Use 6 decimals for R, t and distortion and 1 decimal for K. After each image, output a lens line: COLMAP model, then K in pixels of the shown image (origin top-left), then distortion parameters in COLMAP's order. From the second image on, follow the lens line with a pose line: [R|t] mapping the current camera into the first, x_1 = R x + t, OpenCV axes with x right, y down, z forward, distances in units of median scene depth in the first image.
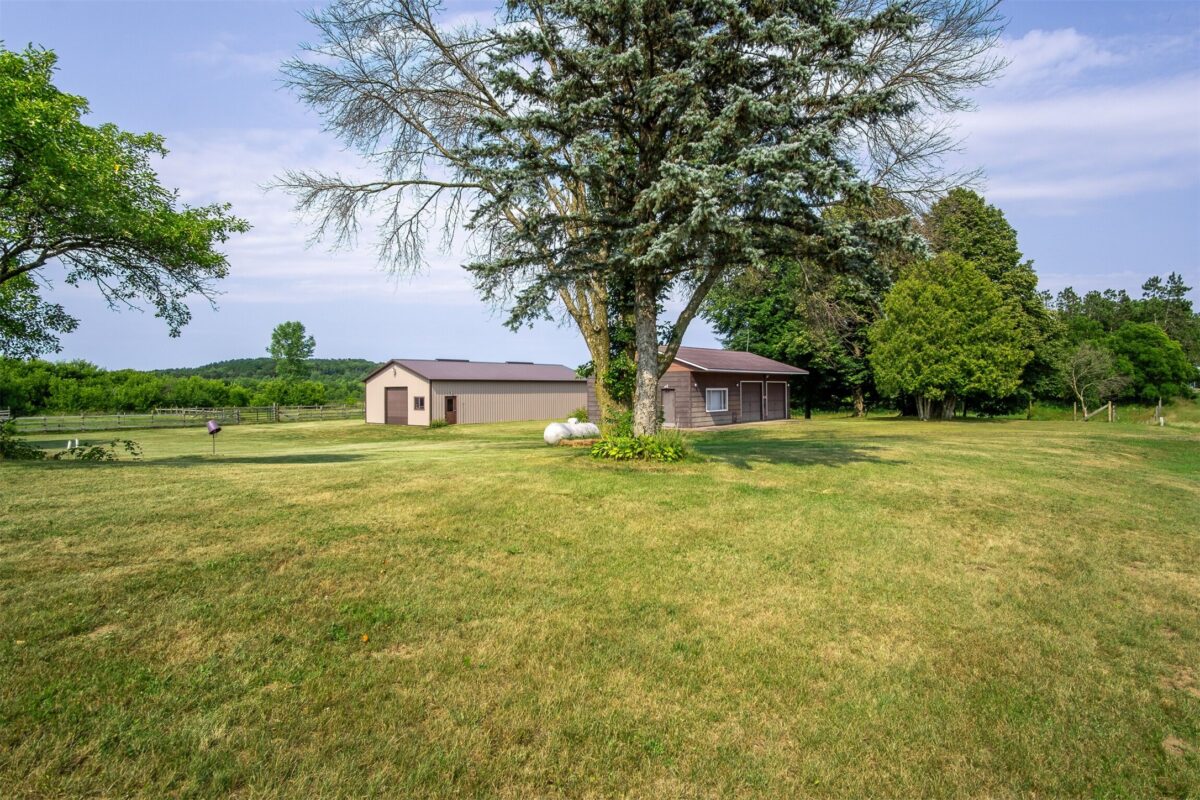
lens RADIAL K [[664.6, 0, 613.8], [0, 664.6, 382.0], [0, 0, 1]] dist [-0.000613, -0.000887]
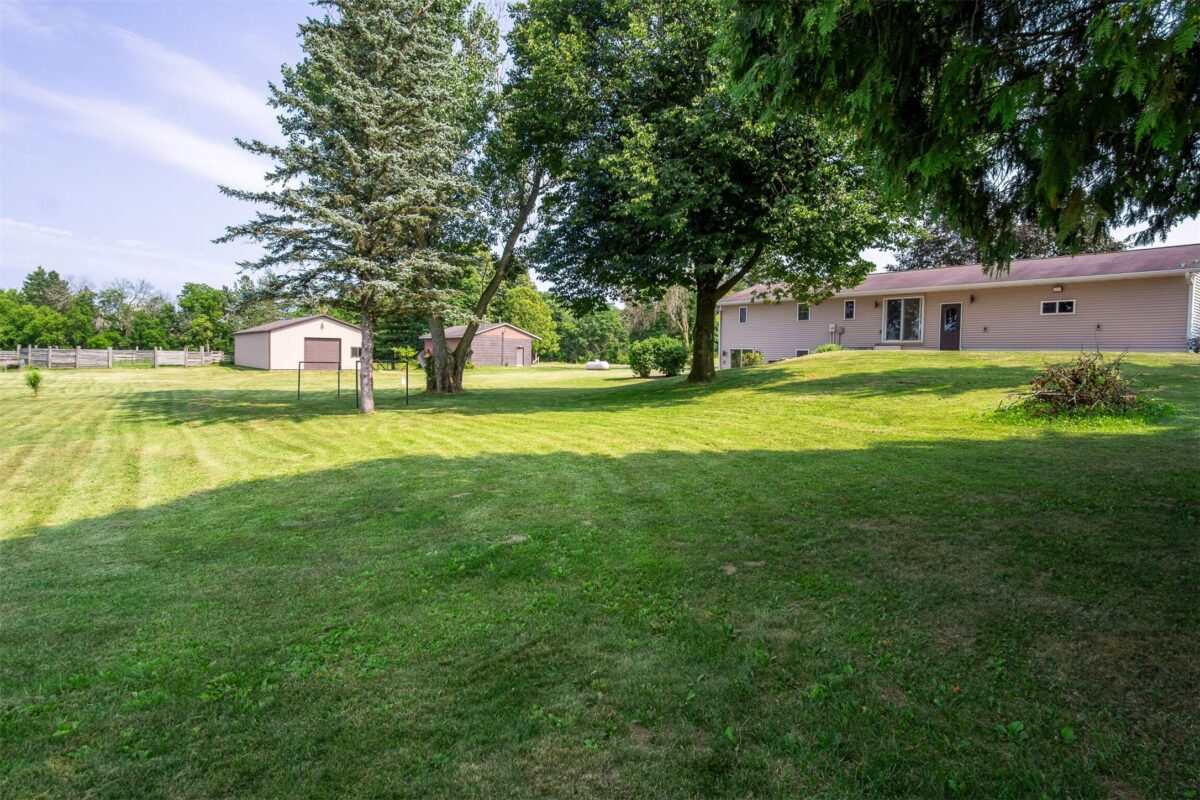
lens RADIAL K [[664.6, 0, 613.8], [0, 664.6, 382.0], [0, 0, 1]] dist [-0.000613, -0.000887]
pose [[0.146612, -0.026432, 0.988841, -0.831456], [-0.031155, 0.999024, 0.031323, 0.018933], [-0.988703, -0.035400, 0.145645, 0.169312]]
